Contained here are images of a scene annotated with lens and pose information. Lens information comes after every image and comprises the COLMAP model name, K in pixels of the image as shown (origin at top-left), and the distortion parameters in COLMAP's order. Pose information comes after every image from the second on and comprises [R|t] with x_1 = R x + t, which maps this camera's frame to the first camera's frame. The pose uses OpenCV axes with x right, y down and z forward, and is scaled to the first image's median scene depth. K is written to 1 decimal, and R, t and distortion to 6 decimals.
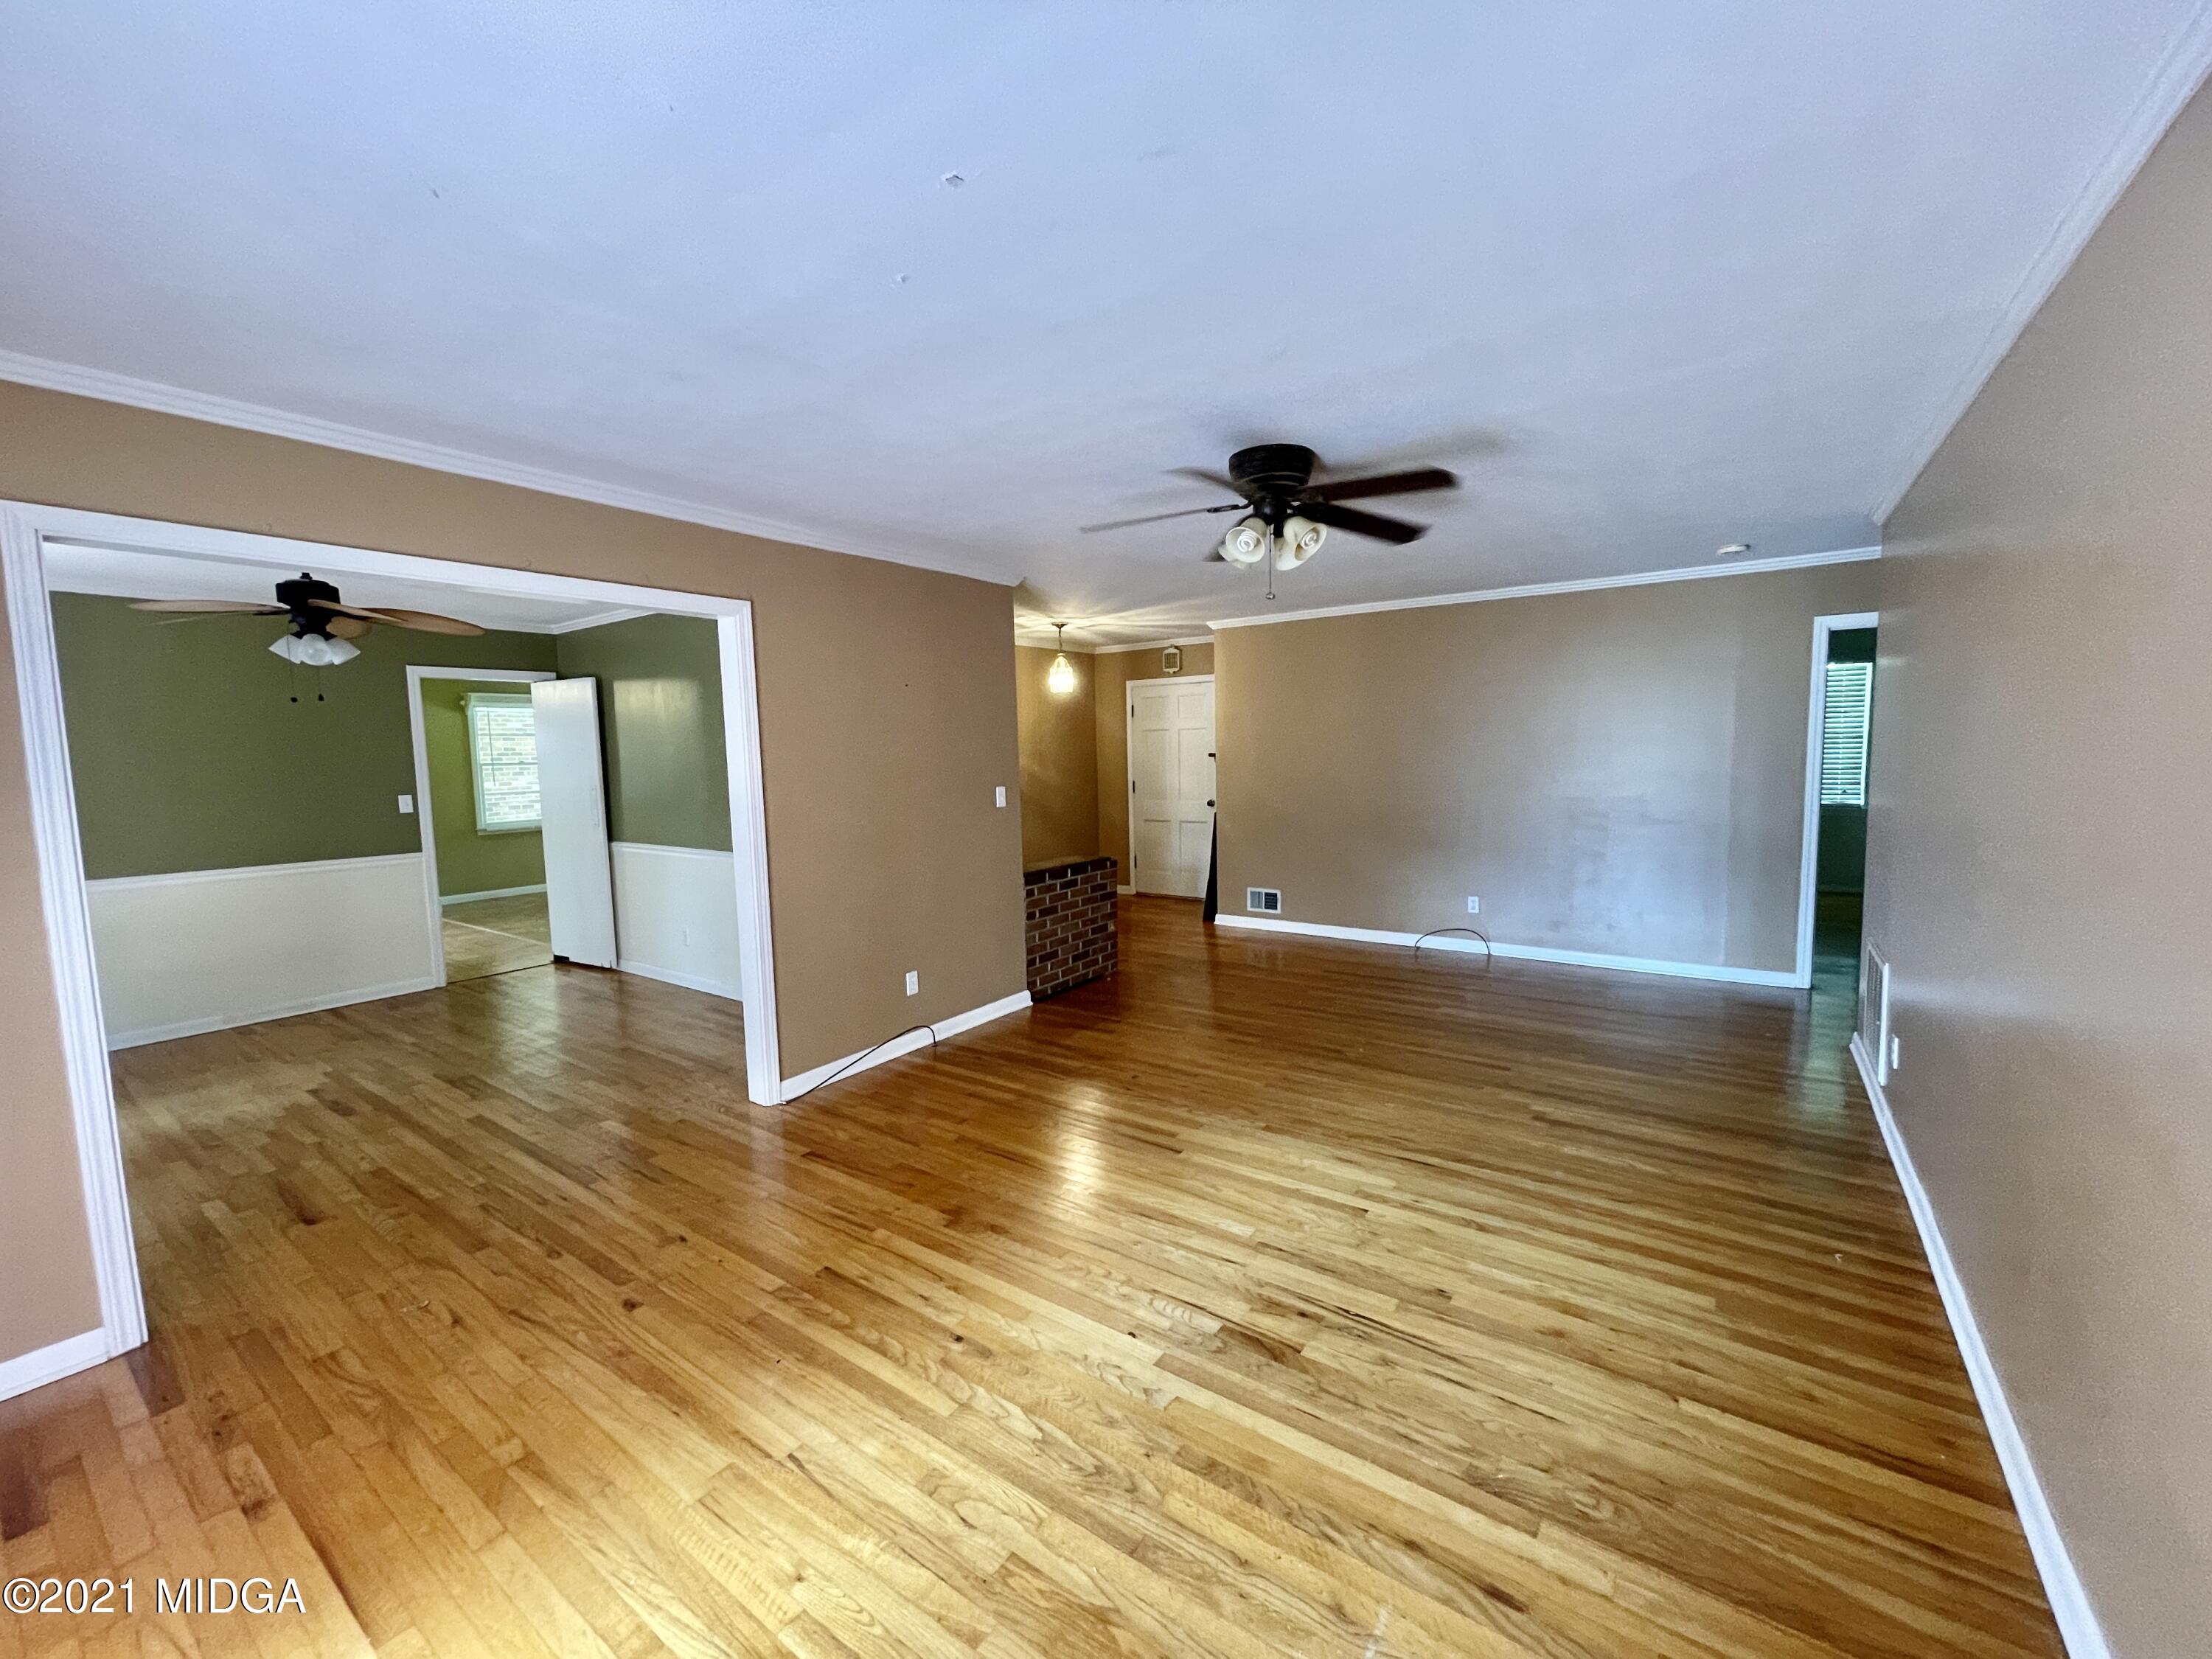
lens RADIAL K [[891.7, 0, 1105.8], [0, 891.7, 835.0], [0, 0, 1]] dist [-0.001439, -0.000069]
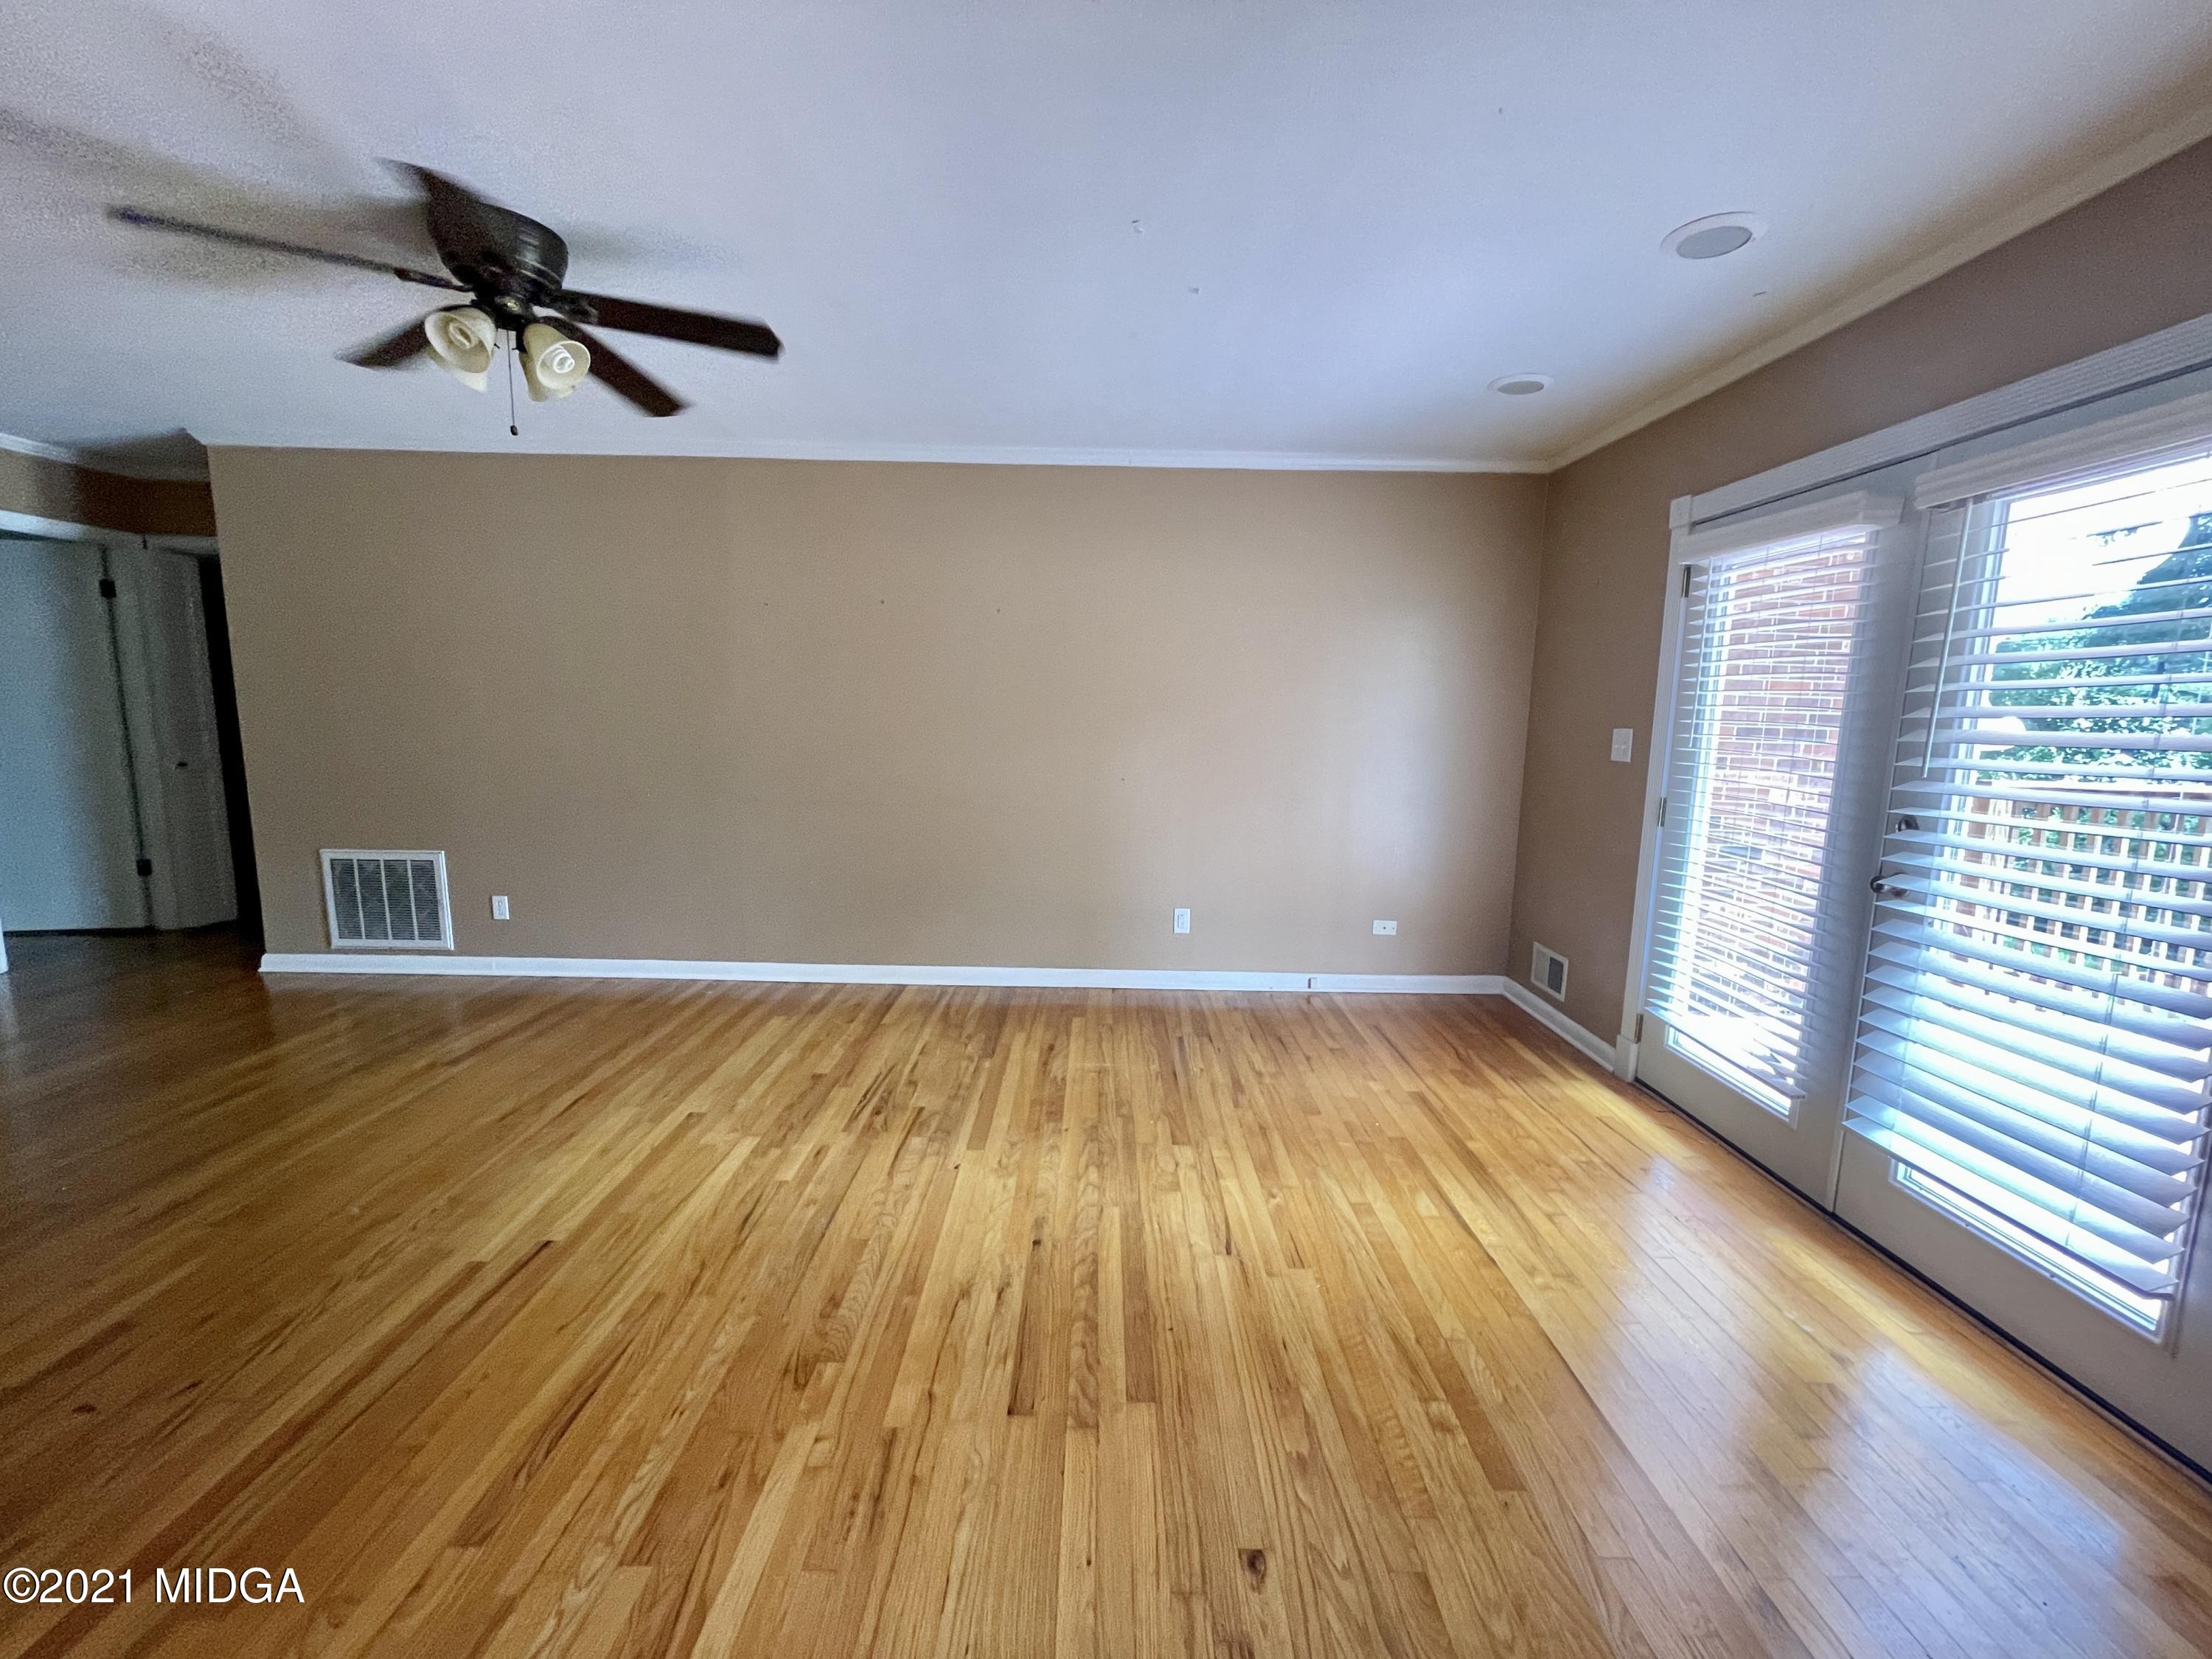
lens RADIAL K [[891.7, 0, 1101.2], [0, 891.7, 830.0], [0, 0, 1]] dist [-0.001439, -0.000069]
pose [[-0.579176, -0.101458, 0.808864, -0.851211], [0.073849, 0.981615, 0.176006, -0.043723], [-0.811851, 0.161672, -0.561035, 1.266377]]
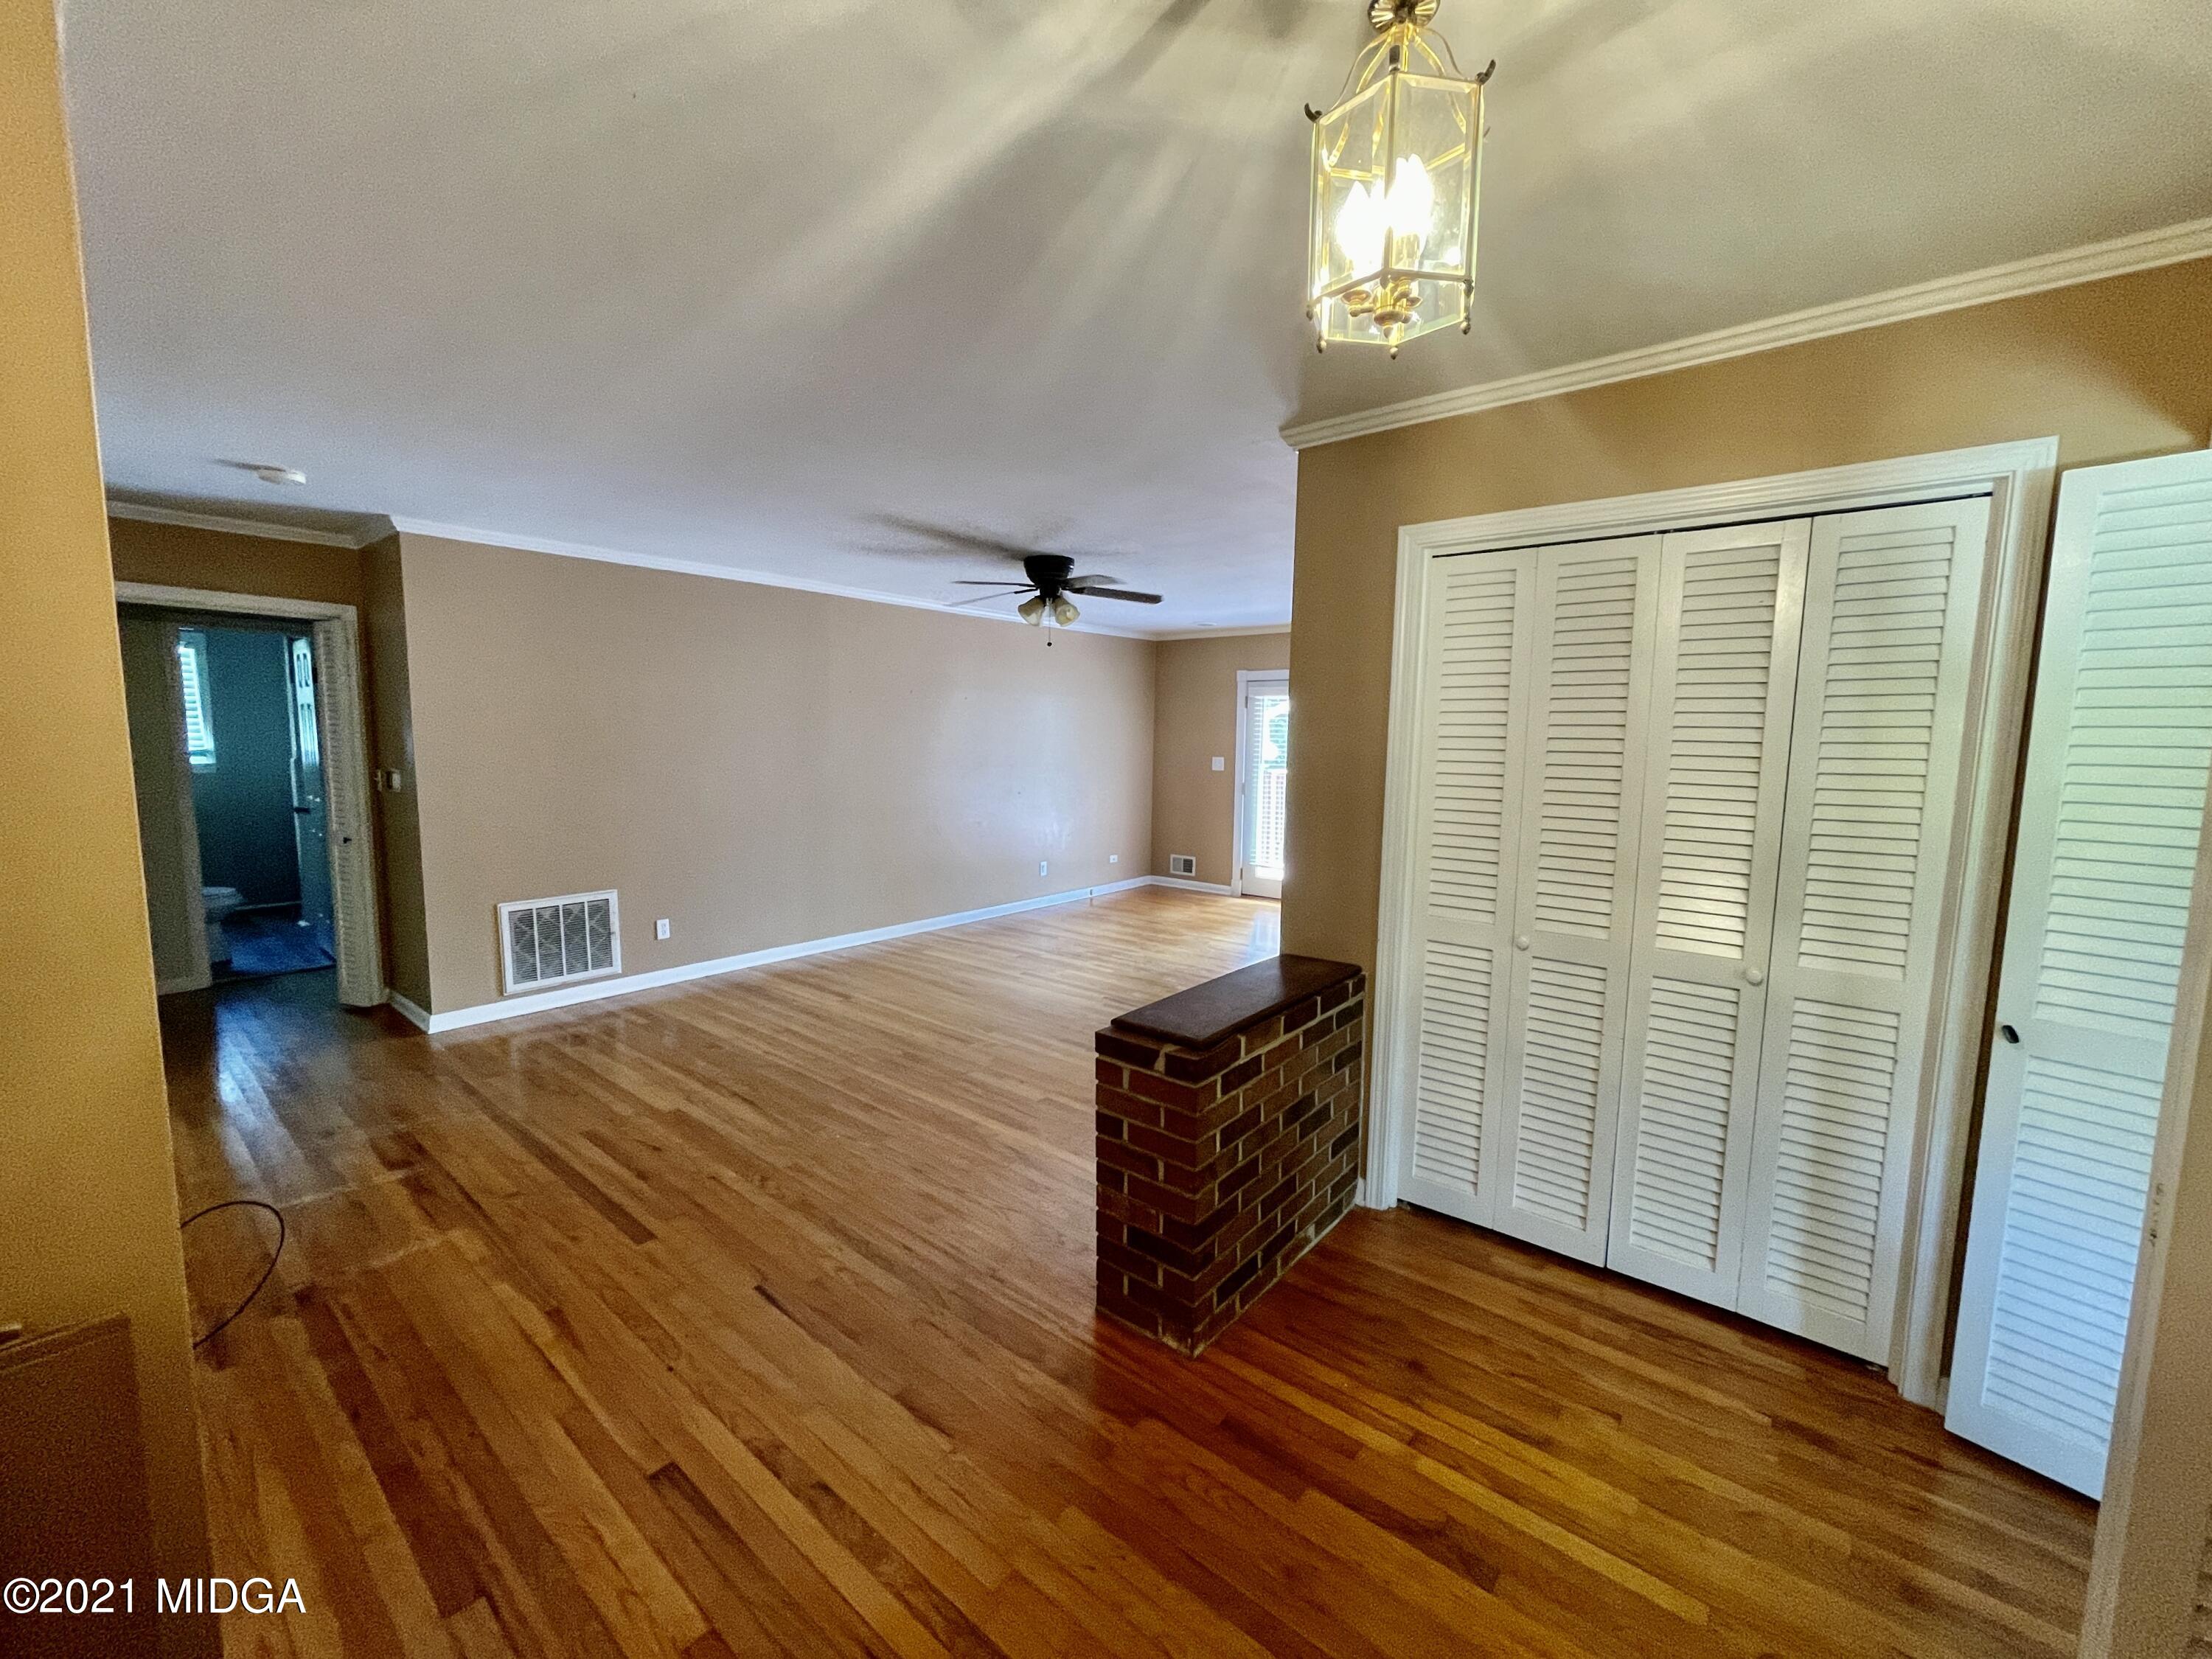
lens RADIAL K [[891.7, 0, 1100.1], [0, 891.7, 830.4], [0, 0, 1]] dist [-0.001439, -0.000069]
pose [[-0.997093, 0.005777, 0.075973, -0.035944], [0.021086, 0.979101, 0.202280, -0.306327], [-0.073217, 0.203294, -0.976376, 3.138253]]
